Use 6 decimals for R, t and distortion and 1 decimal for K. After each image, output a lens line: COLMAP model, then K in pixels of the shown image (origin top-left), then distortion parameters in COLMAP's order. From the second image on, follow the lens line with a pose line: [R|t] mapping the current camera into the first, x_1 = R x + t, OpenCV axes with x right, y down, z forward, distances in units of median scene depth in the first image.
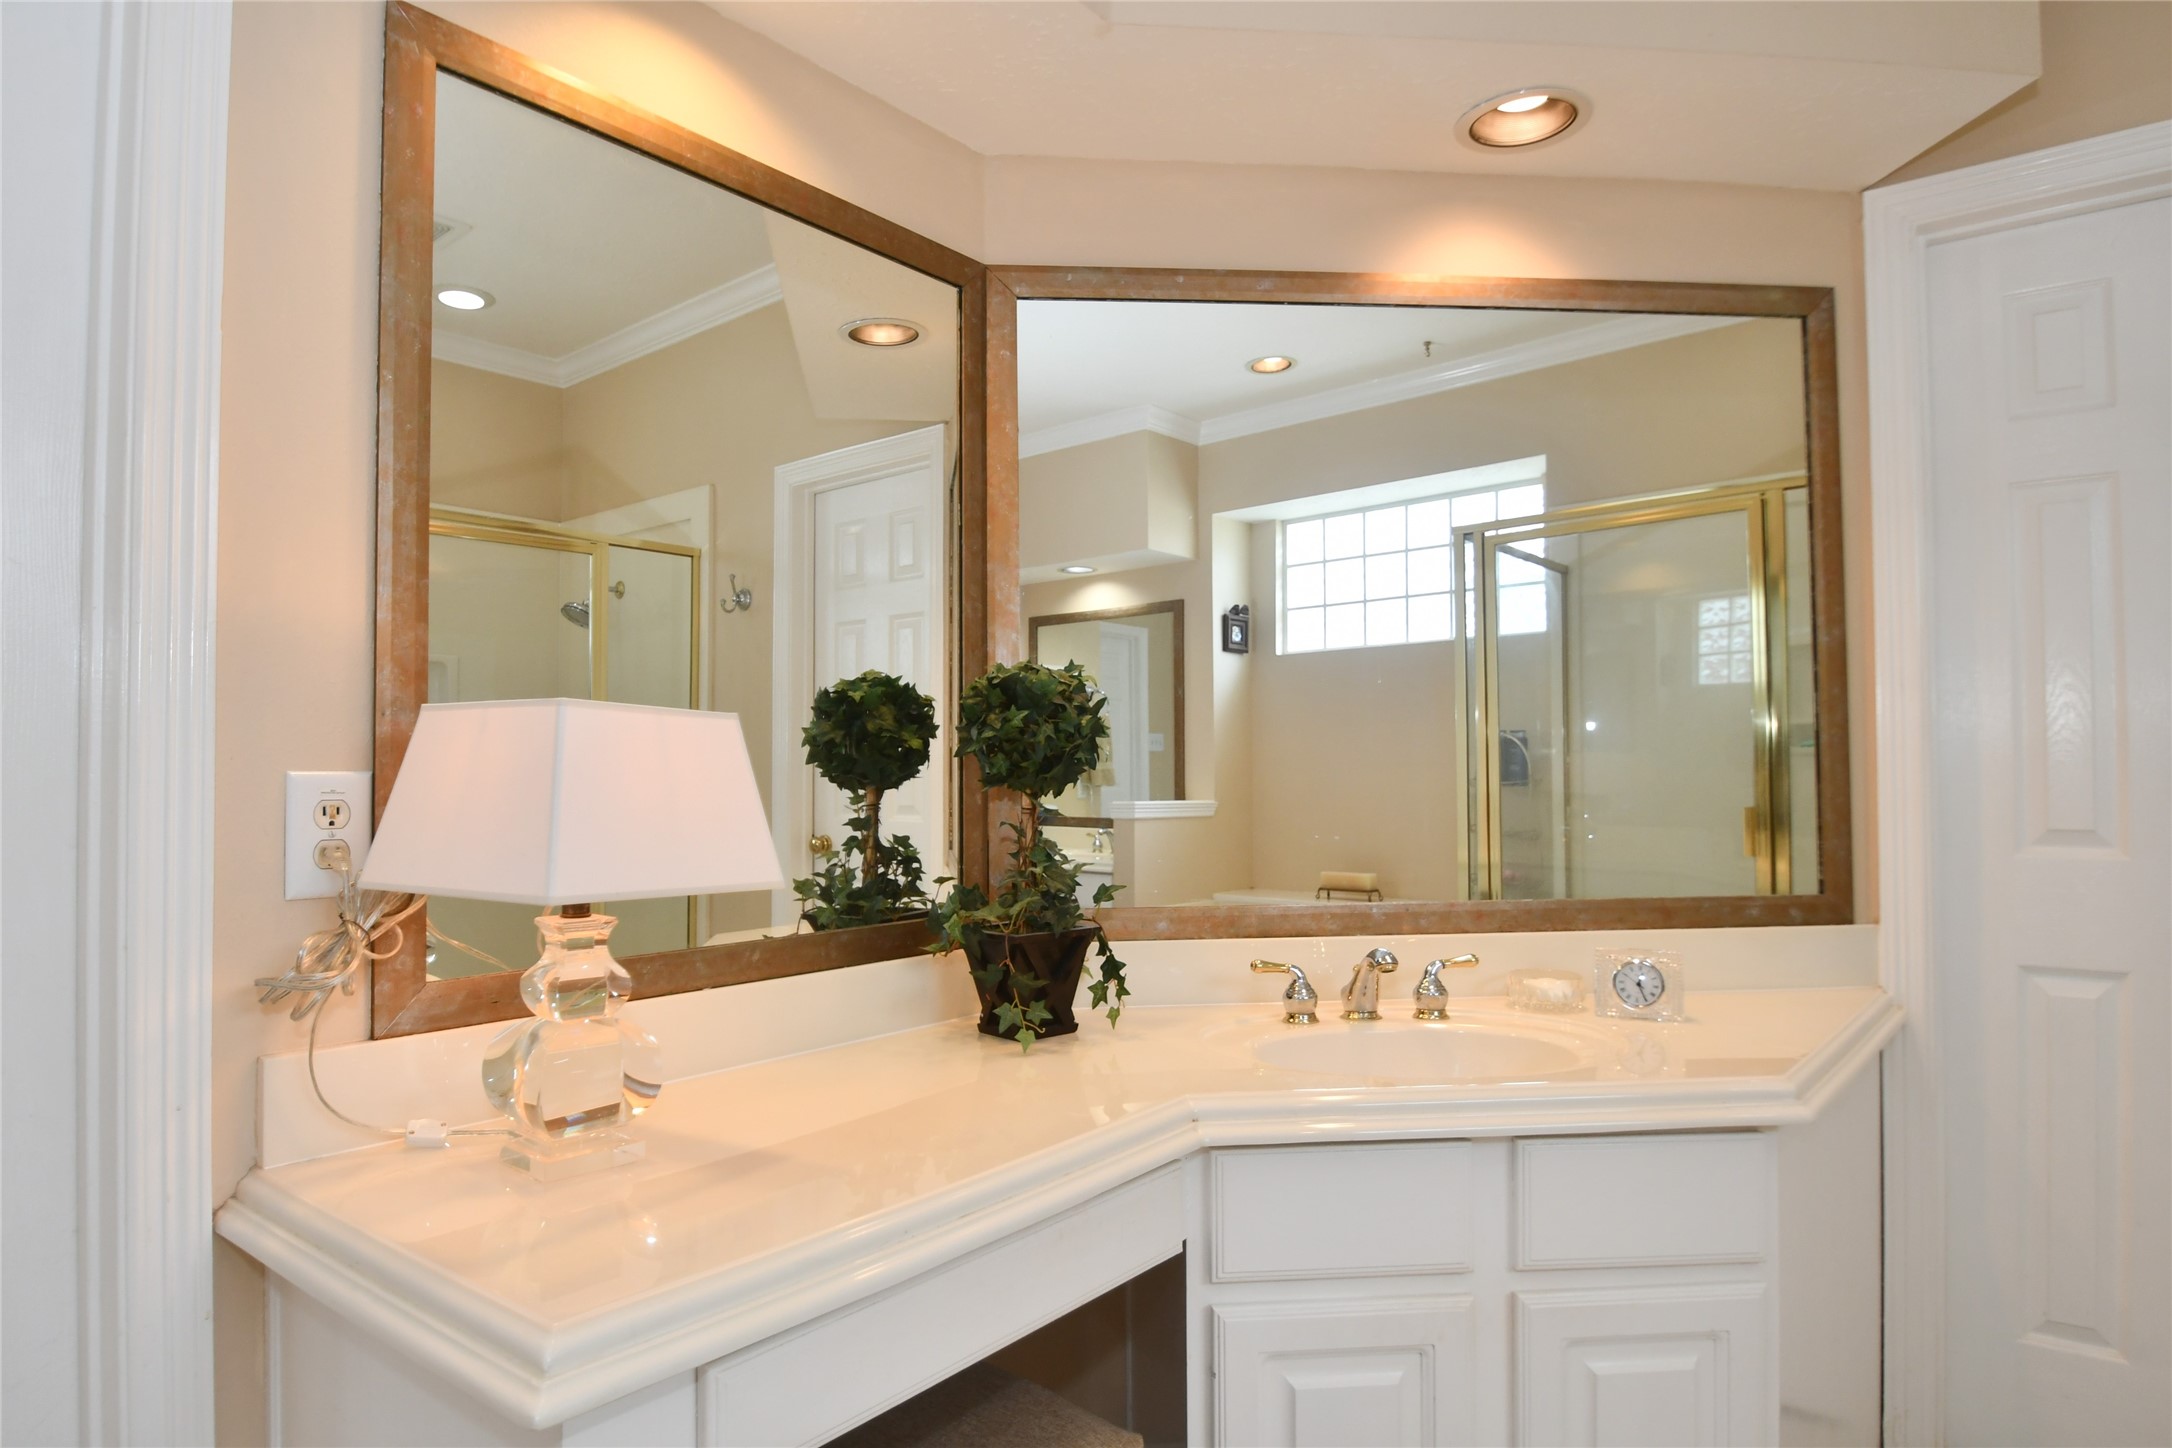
lens RADIAL K [[1250.7, 0, 1052.2], [0, 1250.7, 736.1], [0, 0, 1]] dist [-0.019400, -0.003641]
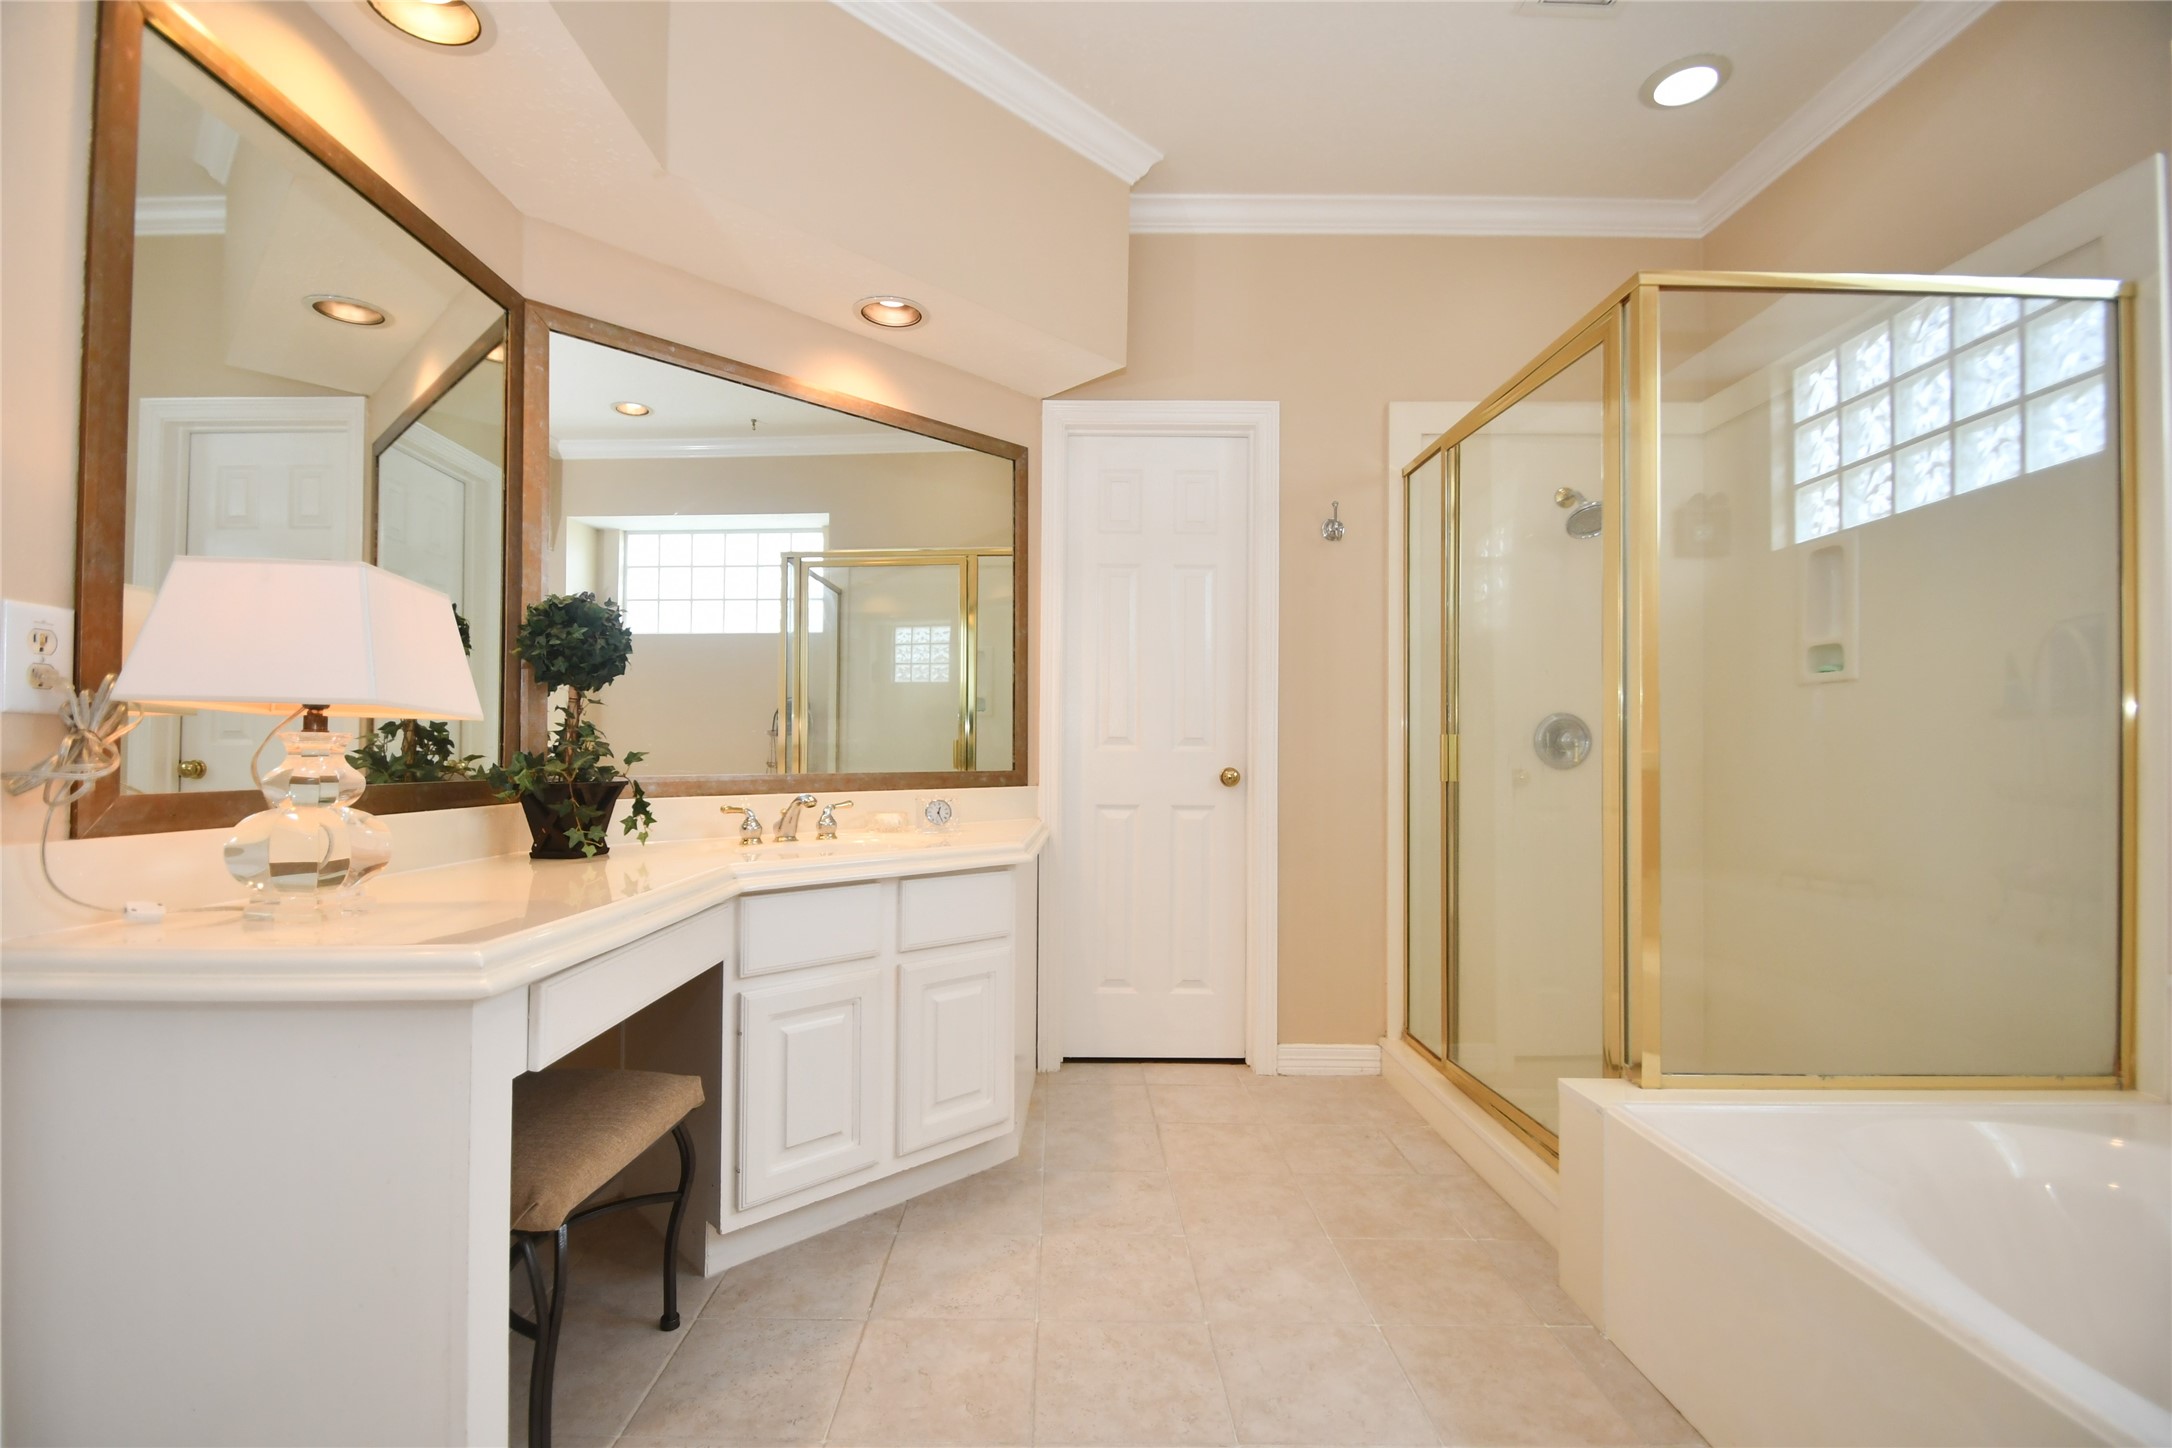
lens RADIAL K [[954.7, 0, 1061.2], [0, 954.7, 740.6], [0, 0, 1]] dist [0.020206, -0.017339]
pose [[0.776382, 0.019549, 0.629959, -0.250501], [-0.029558, 0.999548, 0.005409, 0.075852], [-0.629569, -0.022820, 0.776610, -0.178014]]
